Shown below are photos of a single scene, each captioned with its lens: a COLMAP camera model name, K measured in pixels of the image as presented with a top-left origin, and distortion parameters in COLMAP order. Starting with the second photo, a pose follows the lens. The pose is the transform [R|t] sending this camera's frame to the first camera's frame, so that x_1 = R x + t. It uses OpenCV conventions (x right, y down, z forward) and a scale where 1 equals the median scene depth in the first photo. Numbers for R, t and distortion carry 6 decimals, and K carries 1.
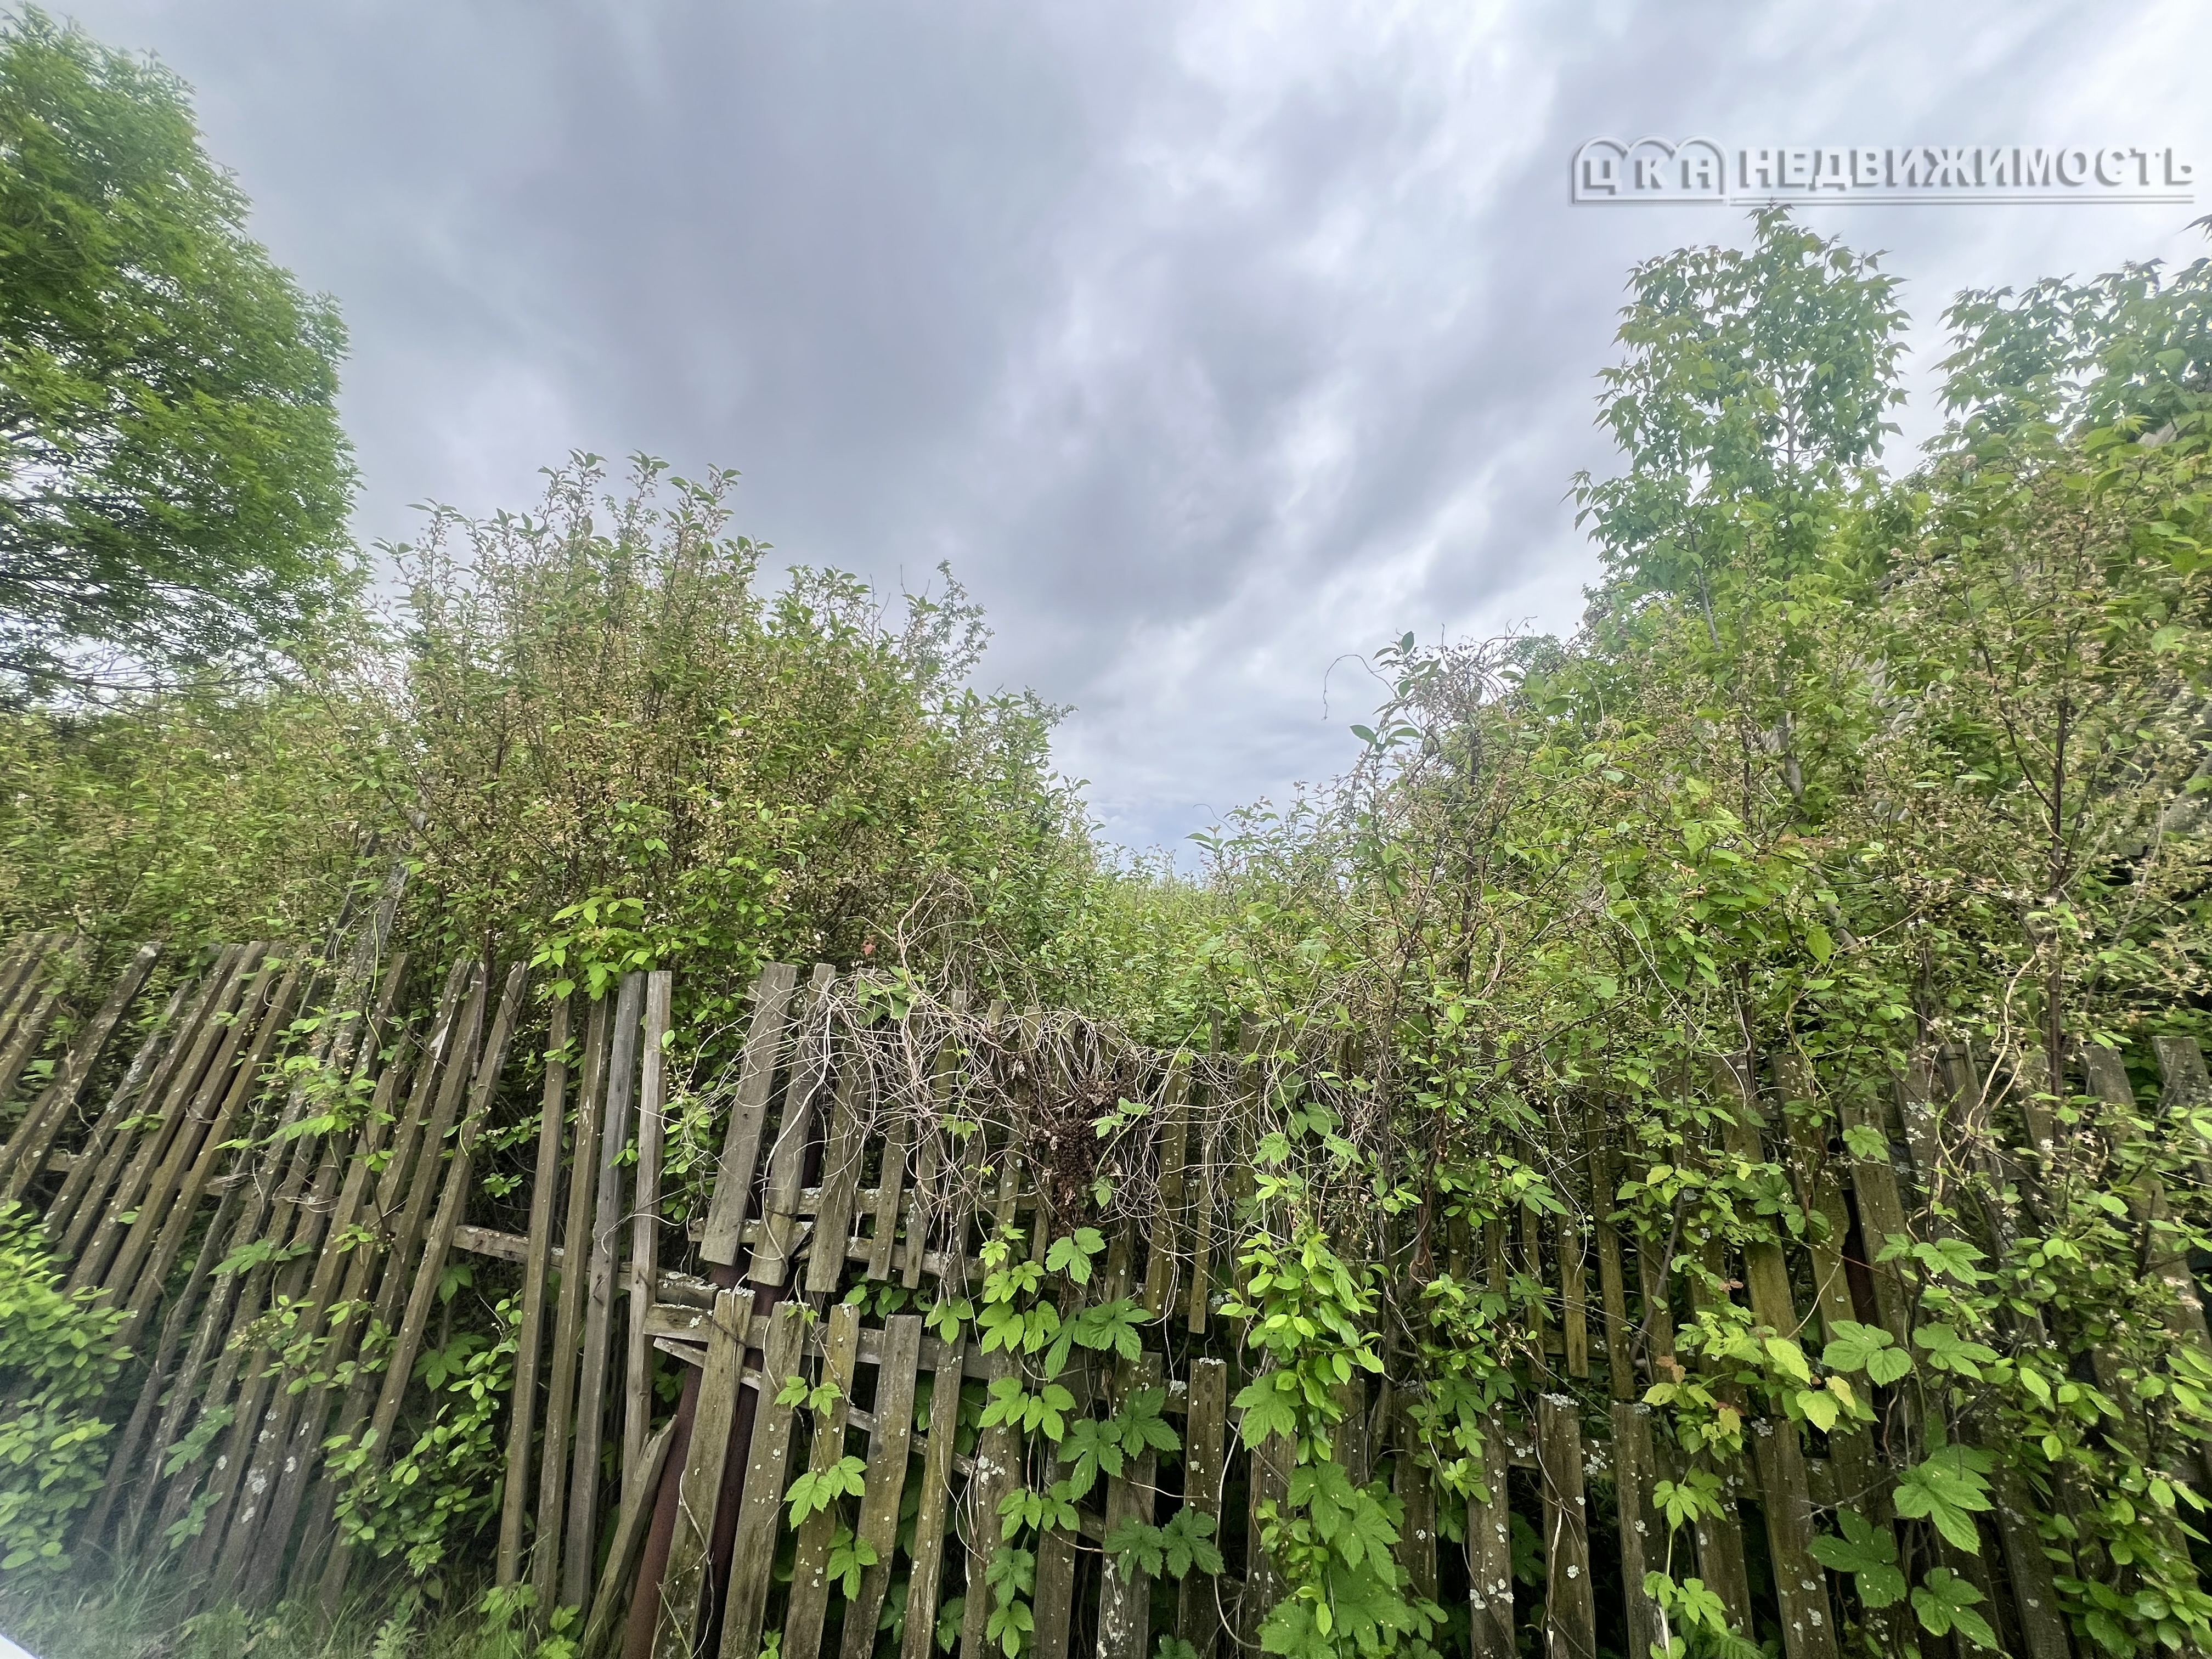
lens RADIAL K [[889.4, 0, 1106.0], [0, 889.4, 829.5], [0, 0, 1]] dist [-0.001999, 0.000827]
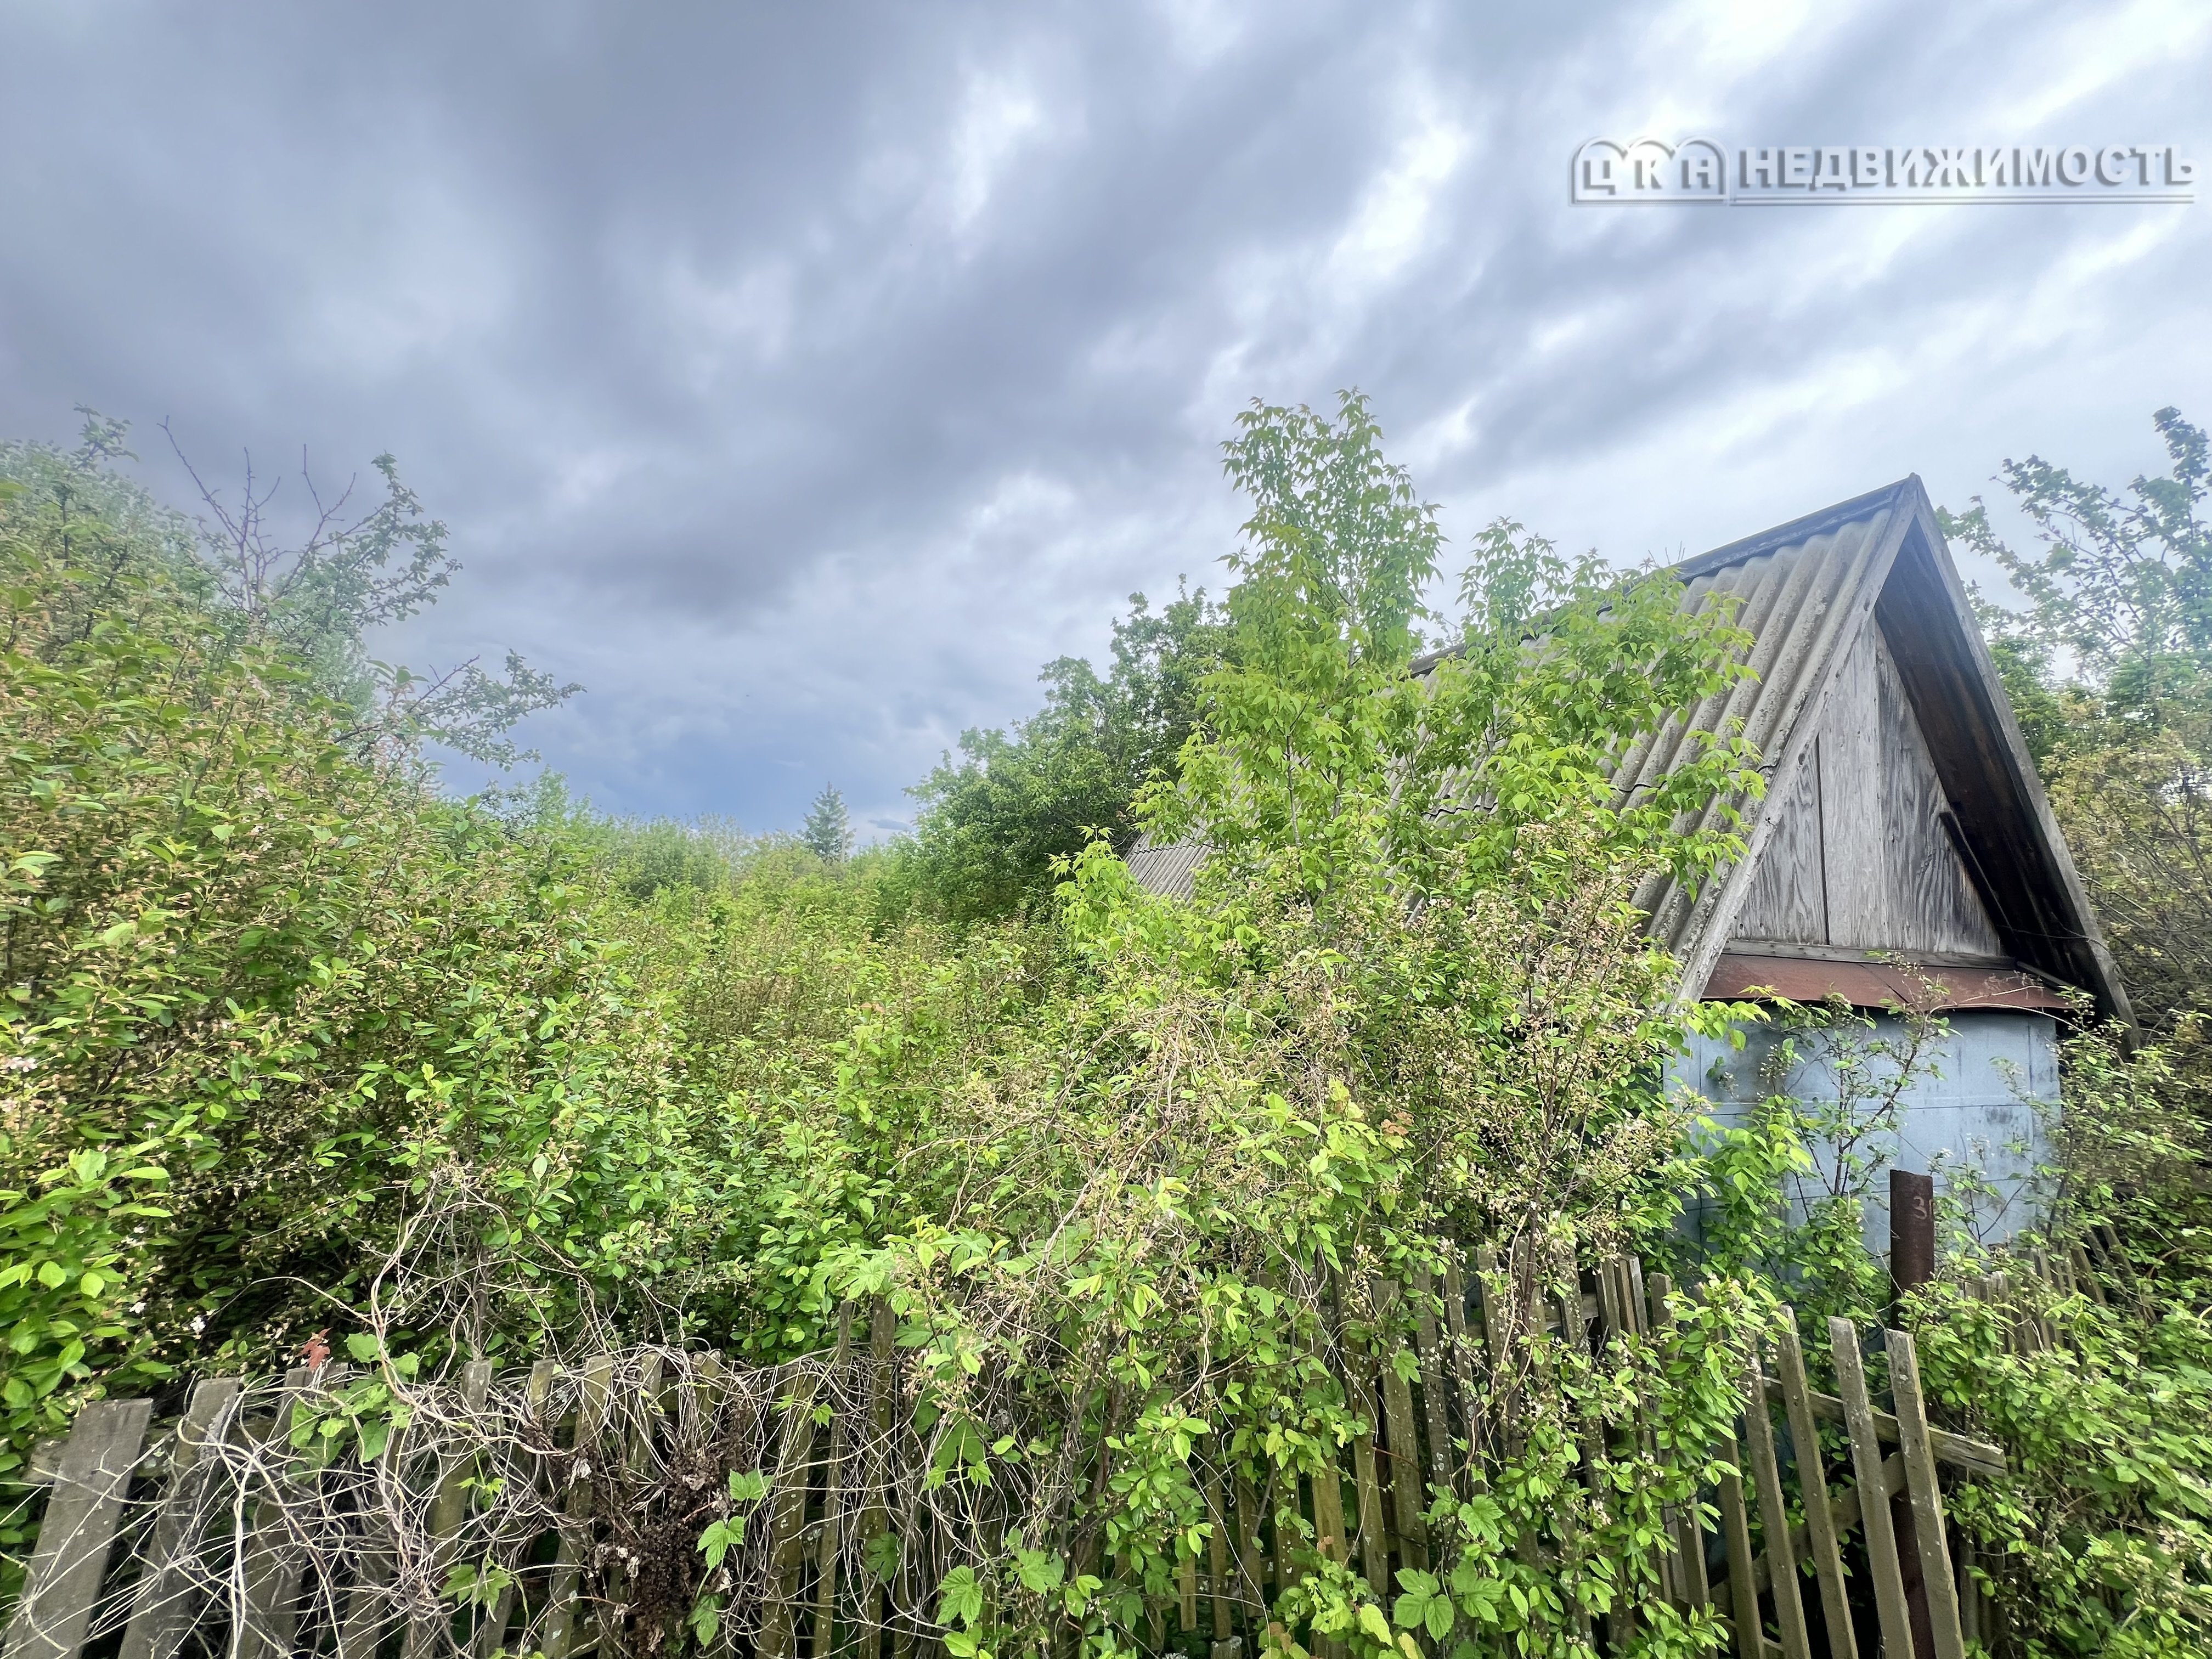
lens RADIAL K [[889.1, 0, 1104.5], [0, 889.1, 828.3], [0, 0, 1]] dist [-0.002281, 0.000329]
pose [[0.851709, 0.062002, 0.520334, -0.157336], [-0.100517, 0.993867, 0.046105, -0.362373], [-0.514284, -0.091570, 0.852717, 0.227479]]
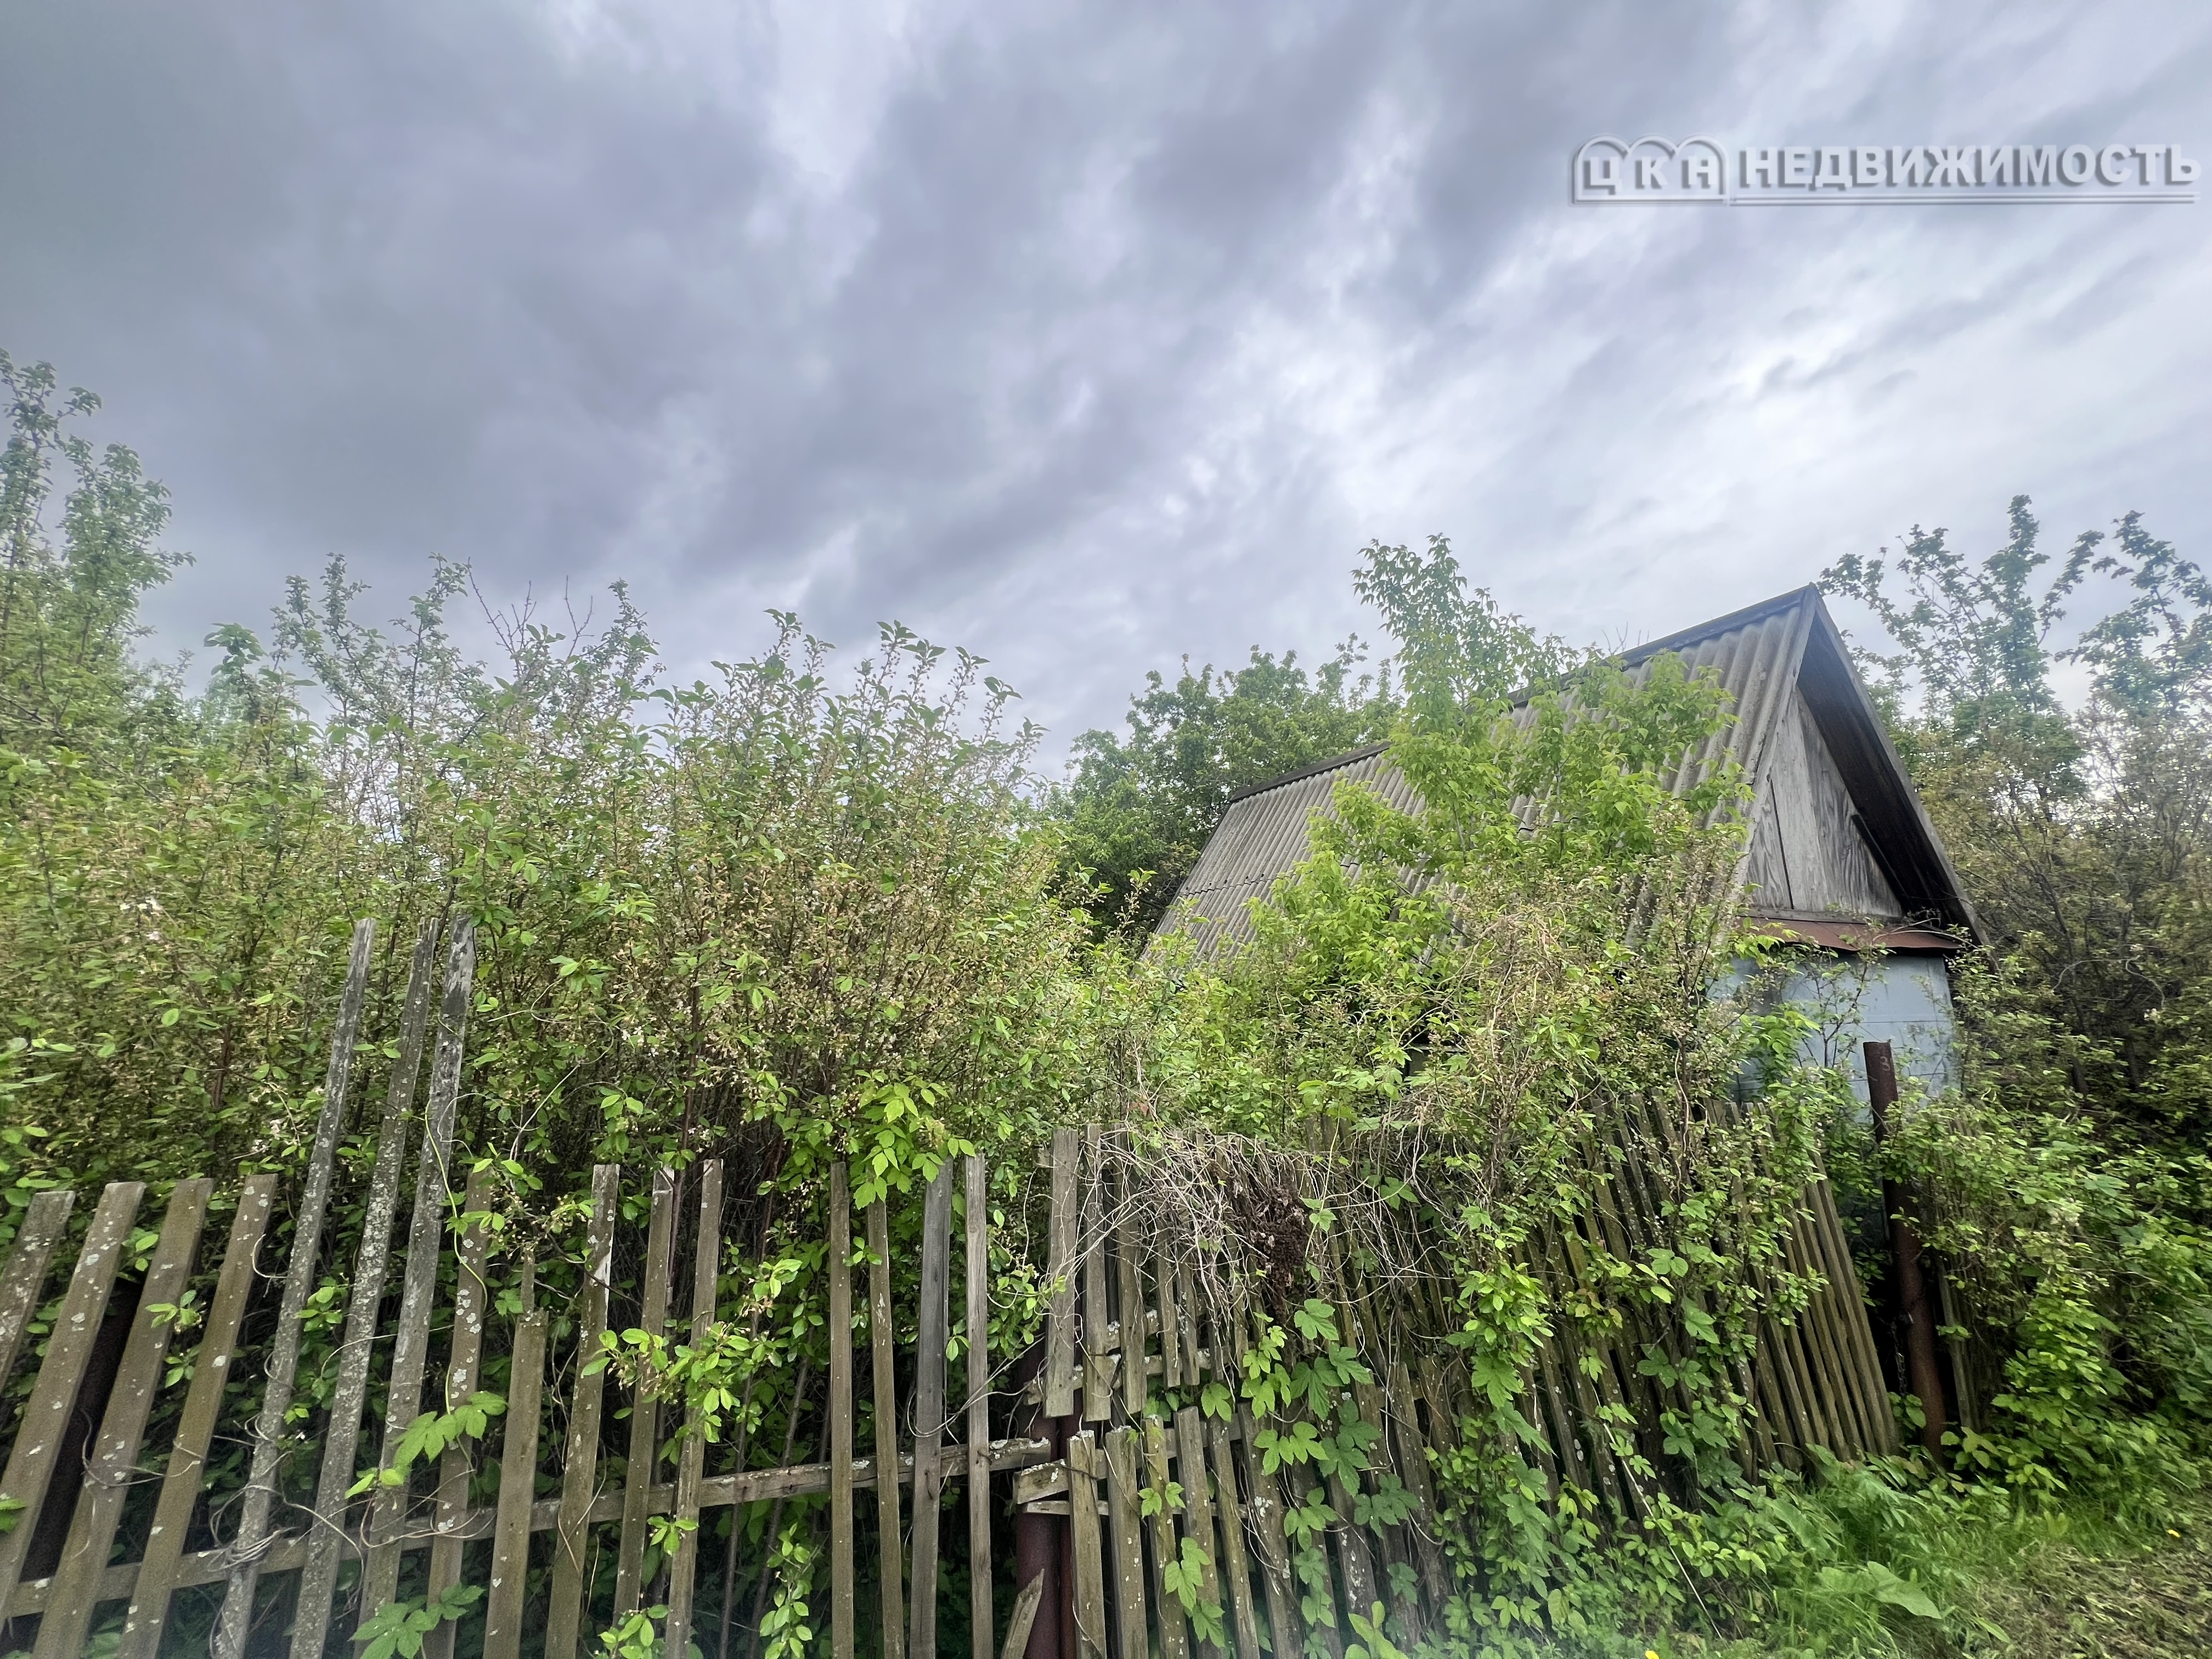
lens RADIAL K [[881.4, 0, 1102.2], [0, 881.4, 831.4], [0, 0, 1]] dist [-0.000809, -0.000024]
pose [[0.807378, 0.062265, 0.586740, -1.141846], [-0.053029, 0.998049, -0.032943, -0.212984], [-0.587647, -0.004517, 0.809105, 0.094482]]
